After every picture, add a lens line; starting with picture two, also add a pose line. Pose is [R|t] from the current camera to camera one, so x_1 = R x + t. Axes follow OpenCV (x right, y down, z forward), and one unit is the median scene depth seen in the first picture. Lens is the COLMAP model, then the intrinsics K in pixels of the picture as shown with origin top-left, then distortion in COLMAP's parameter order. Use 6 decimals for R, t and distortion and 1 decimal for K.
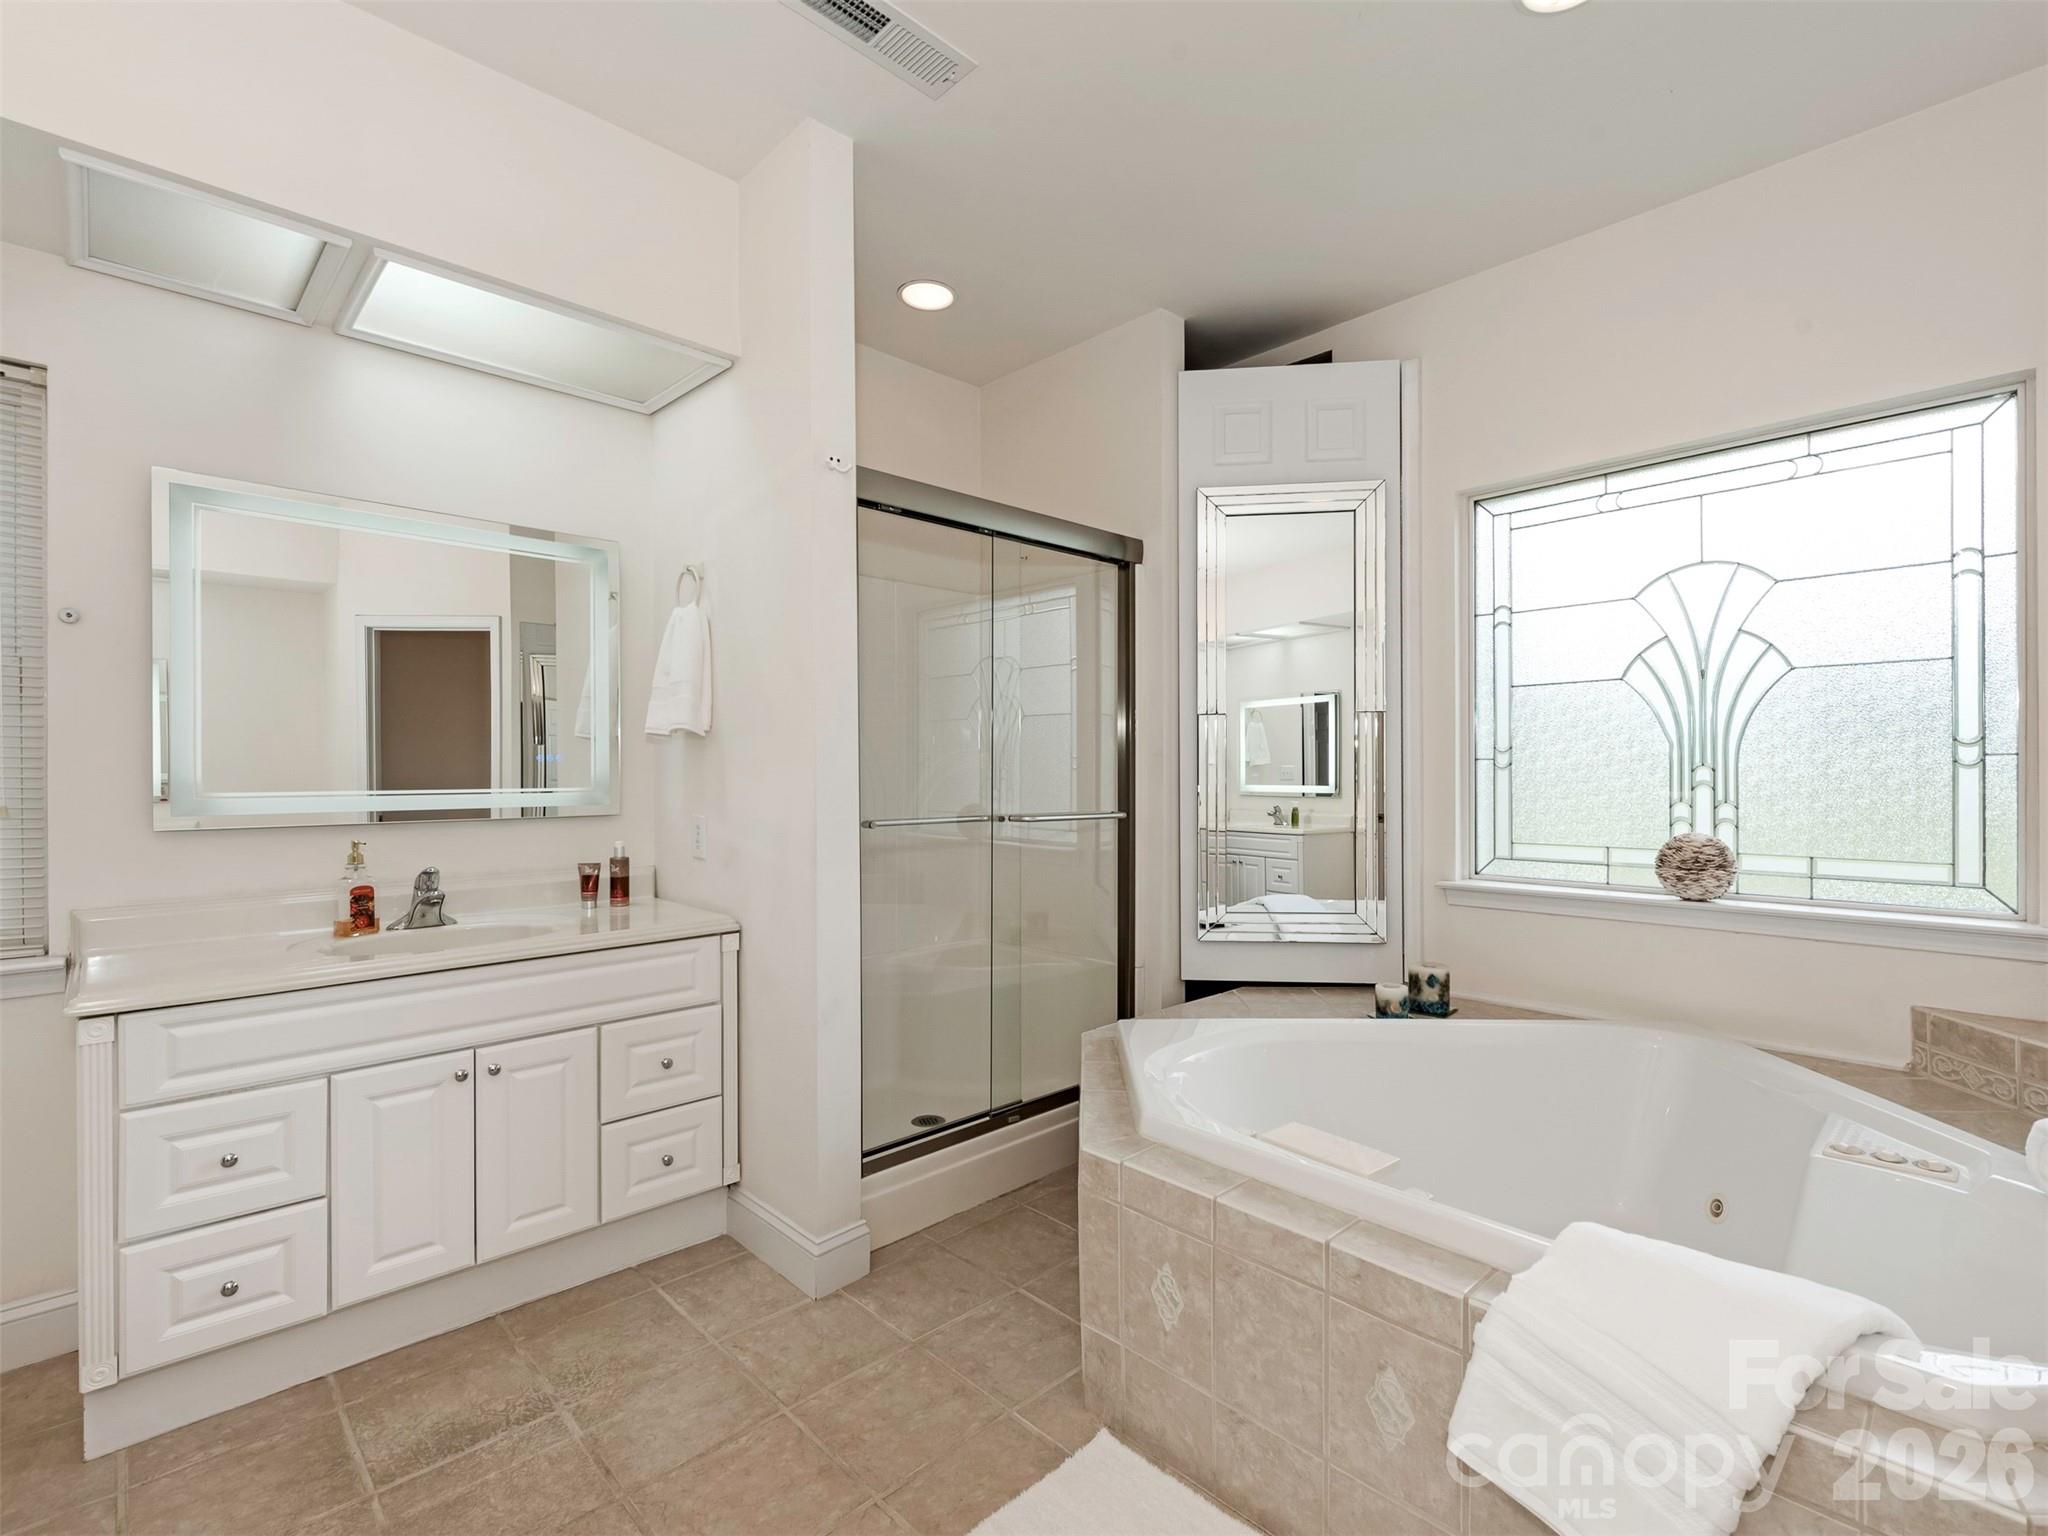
lens RADIAL K [[951.9, 0, 1017.6], [0, 951.9, 771.0], [0, 0, 1]] dist [0.010290, -0.002259]
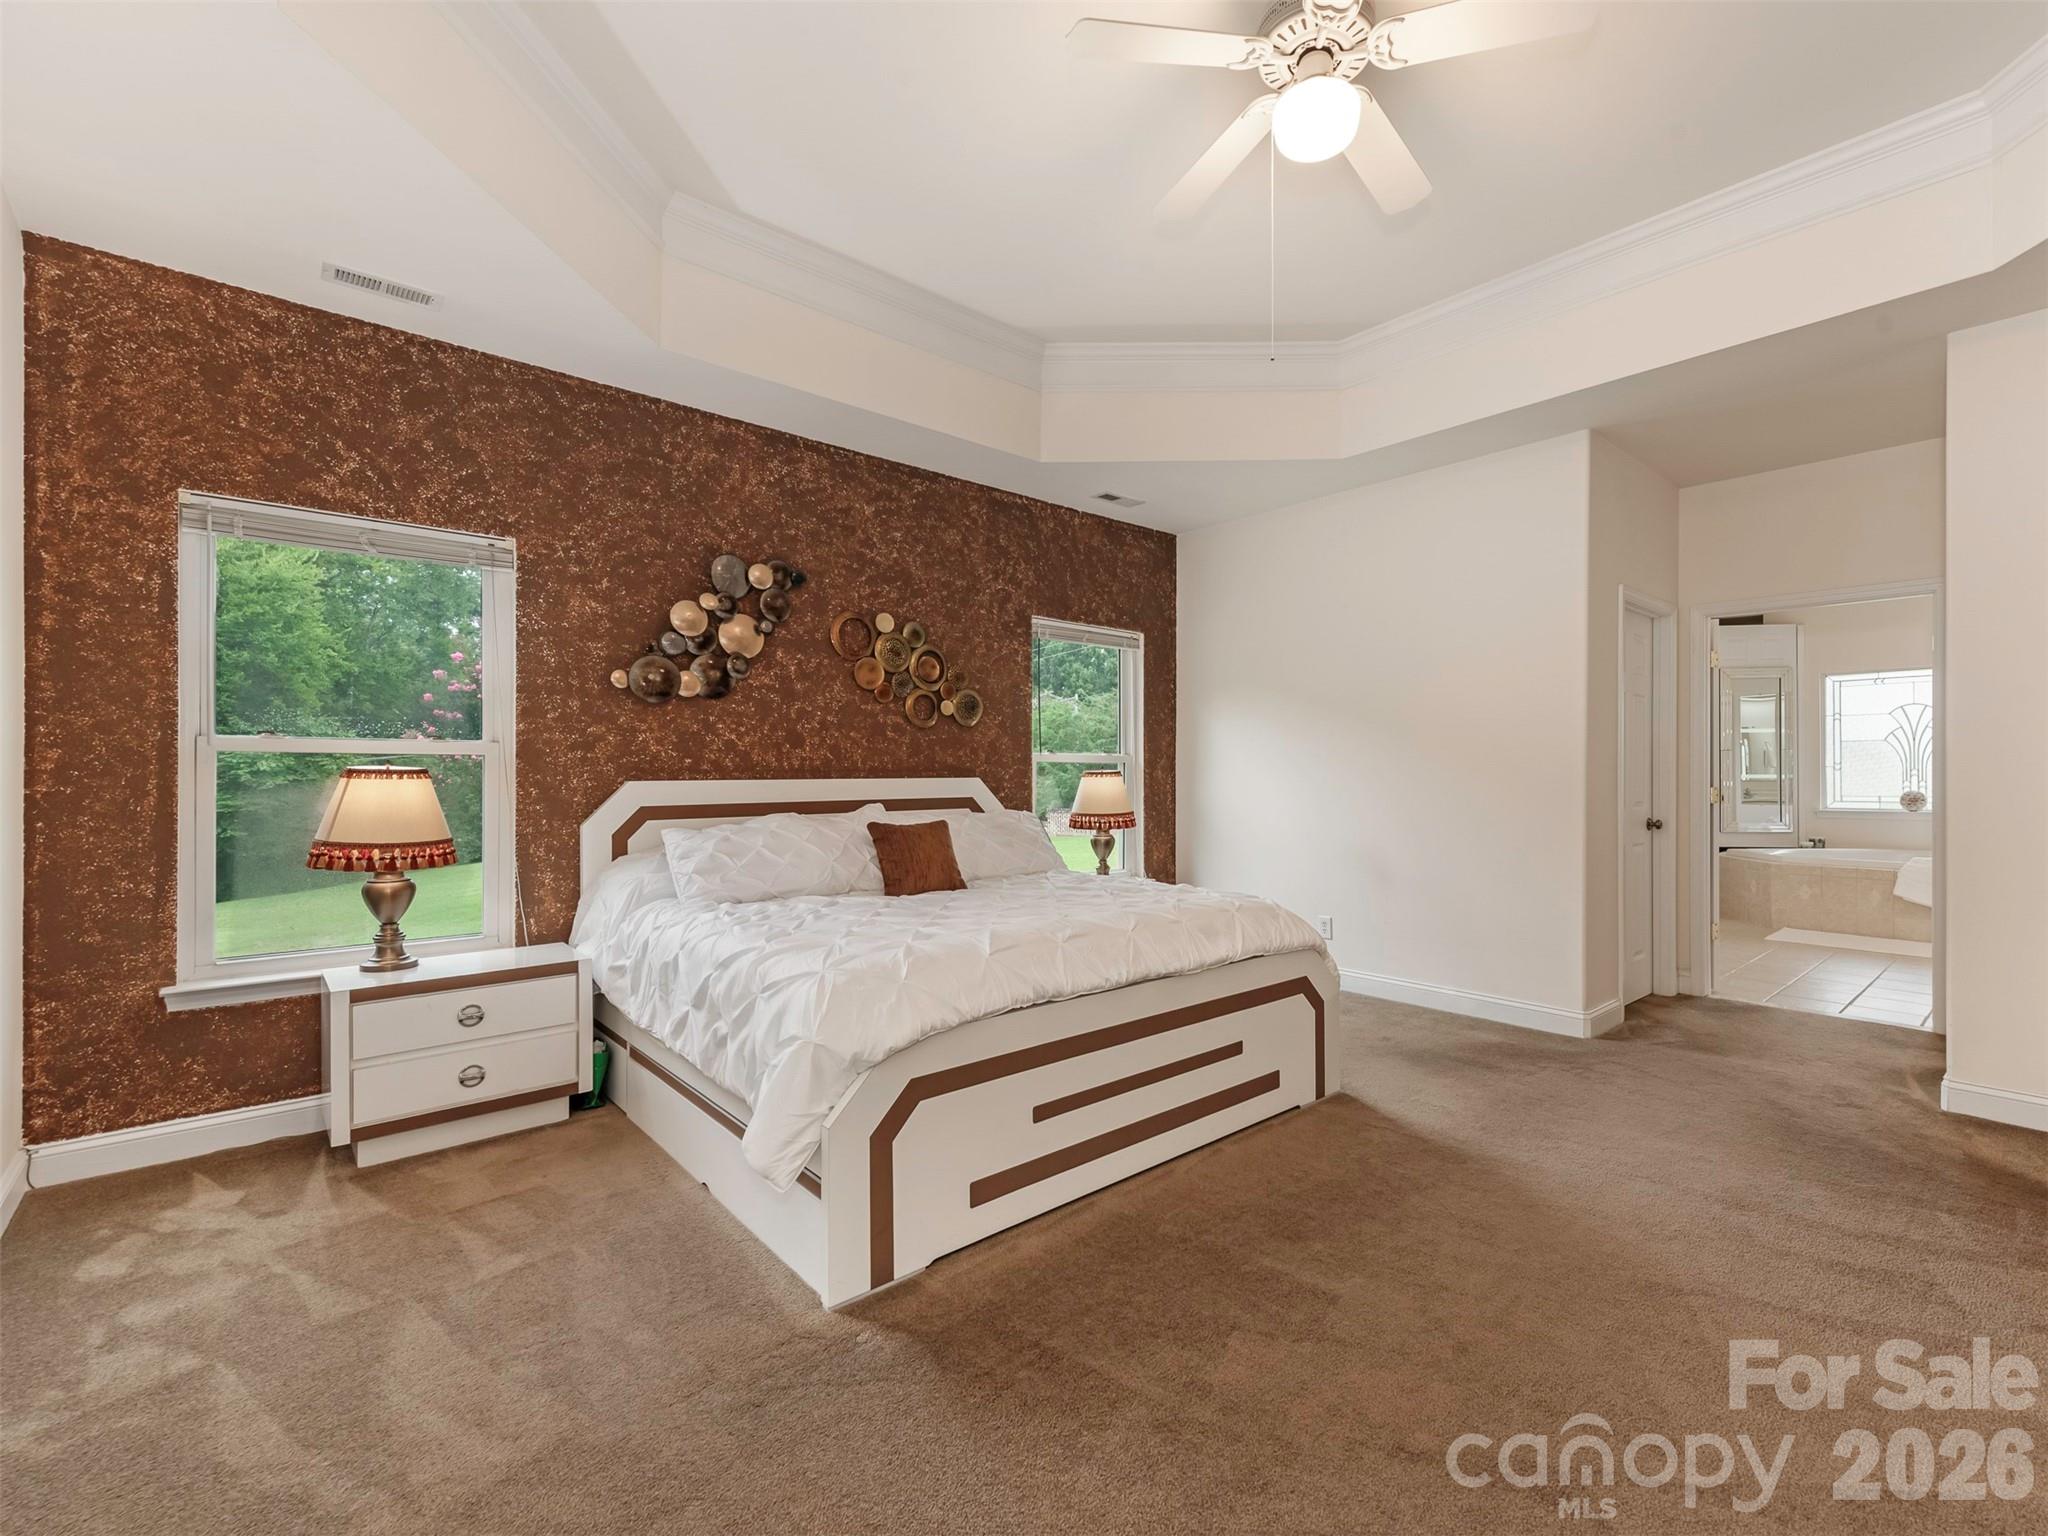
lens RADIAL K [[931.4, 0, 1041.1], [0, 931.4, 771.3], [0, 0, 1]] dist [-0.001497, -0.001751]
pose [[0.998966, -0.000705, -0.045465, -2.174631], [0.000832, 0.999996, 0.002777, -0.009281], [0.045463, -0.002811, 0.998962, -2.354526]]
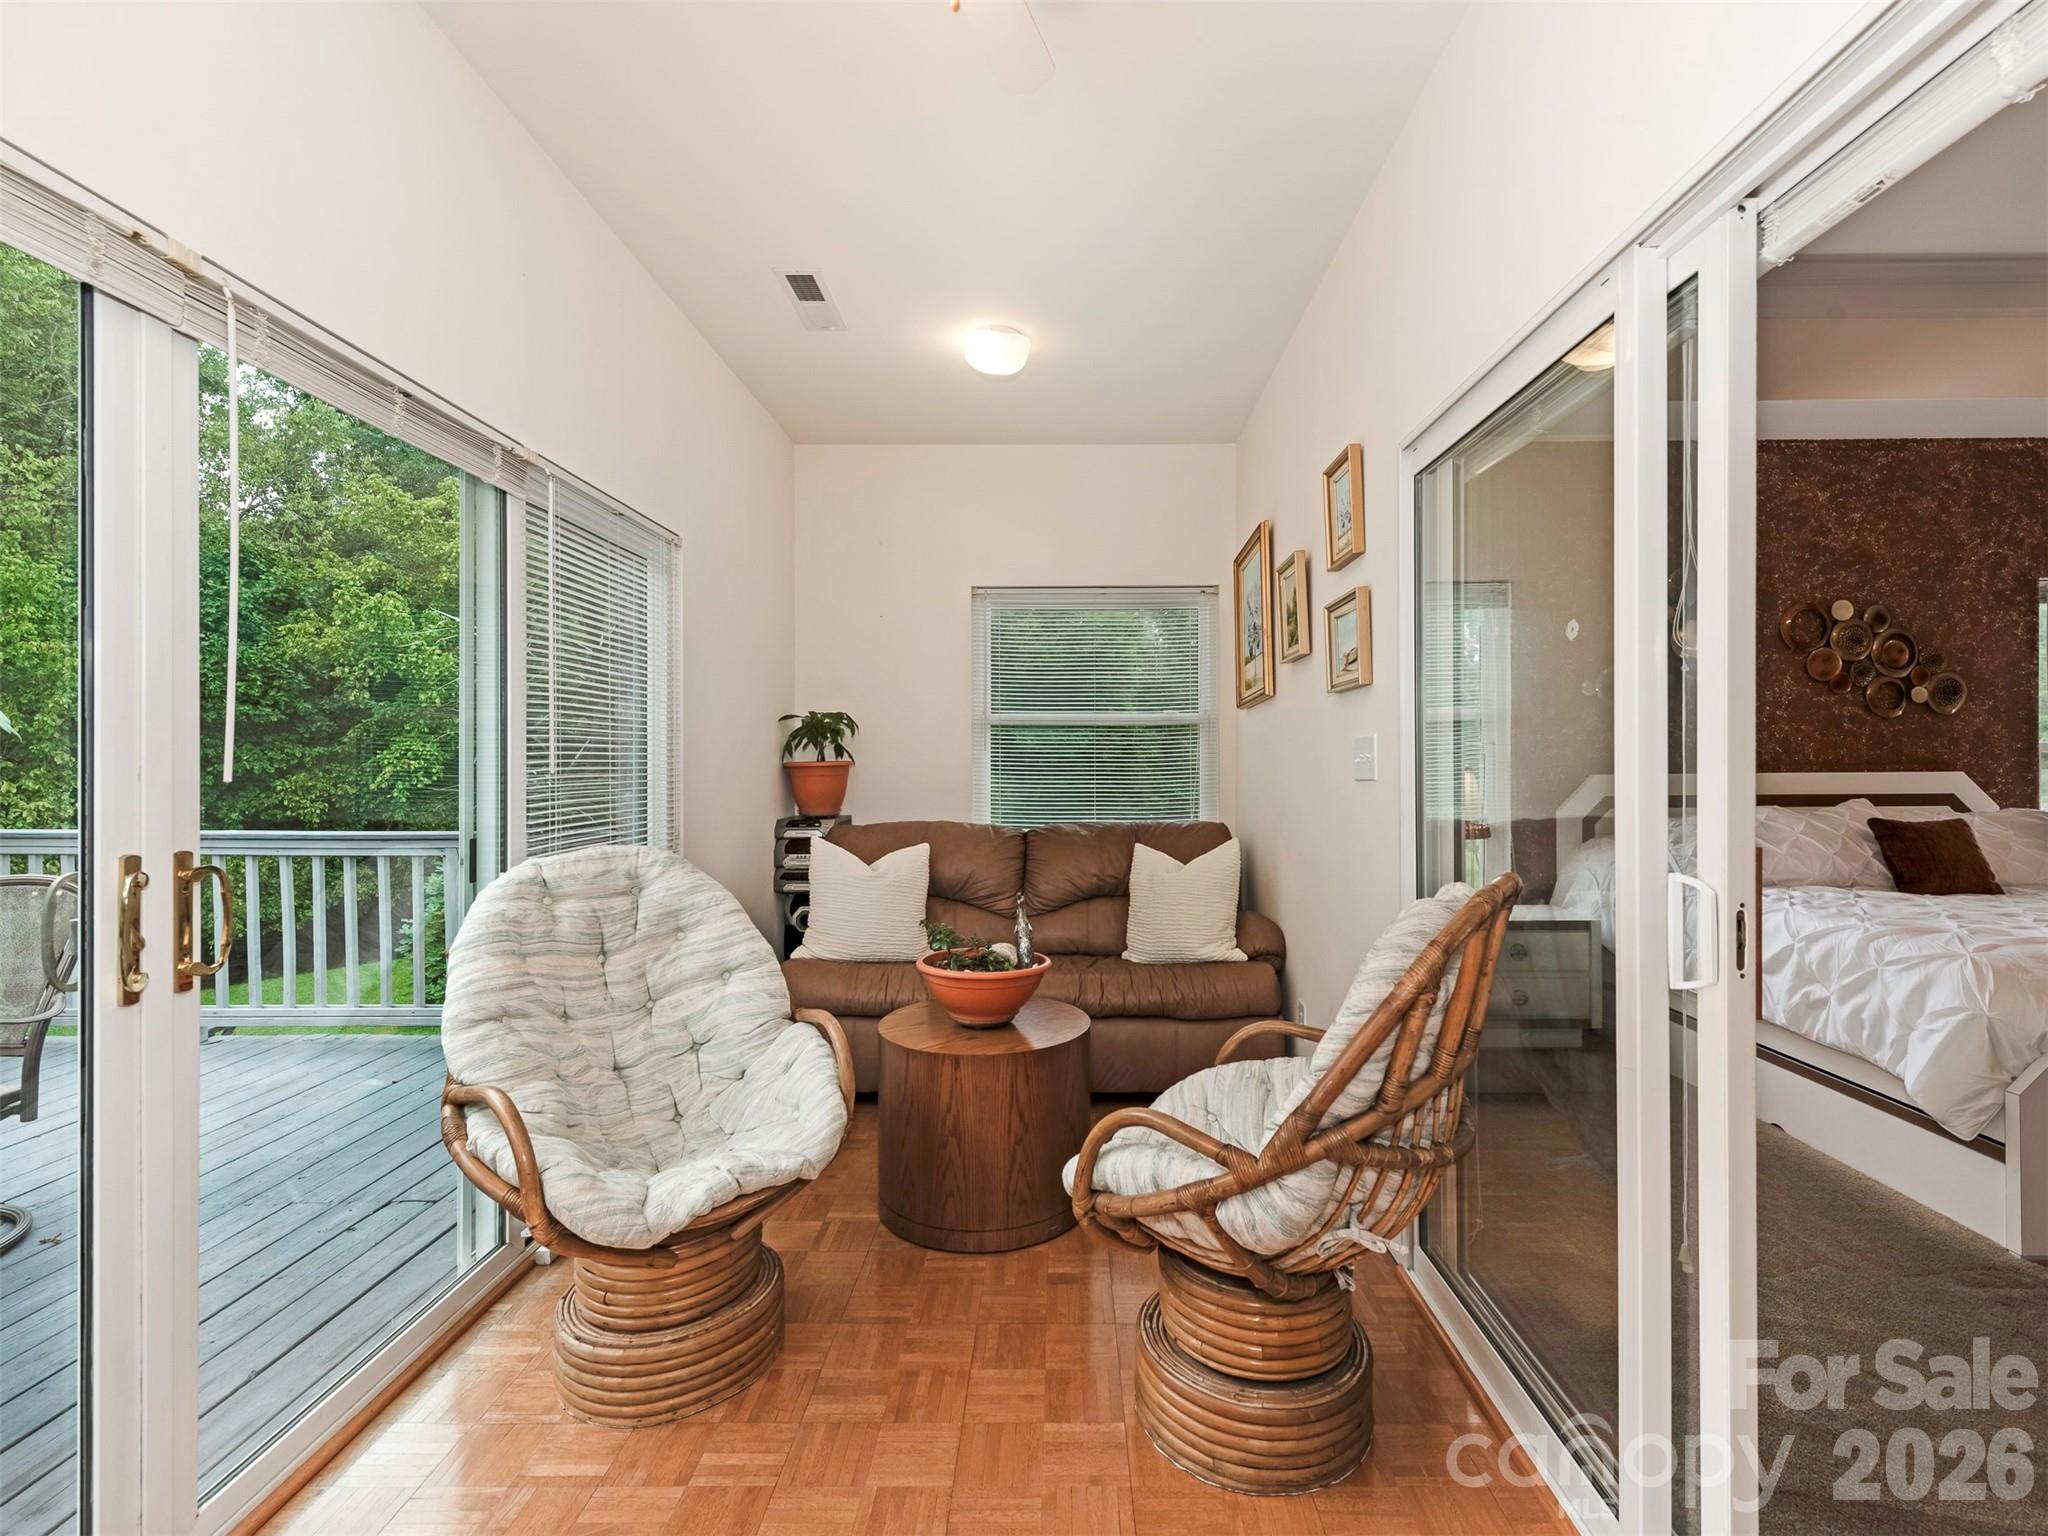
lens RADIAL K [[892.6, 0, 1035.1], [0, 892.6, 763.5], [0, 0, 1]] dist [-0.001607, -0.000444]
pose [[0.706200, 0.000674, -0.708012, -4.382719], [0.005395, 0.999965, 0.006333, -0.141352], [0.707992, -0.008292, 0.706172, -6.018538]]
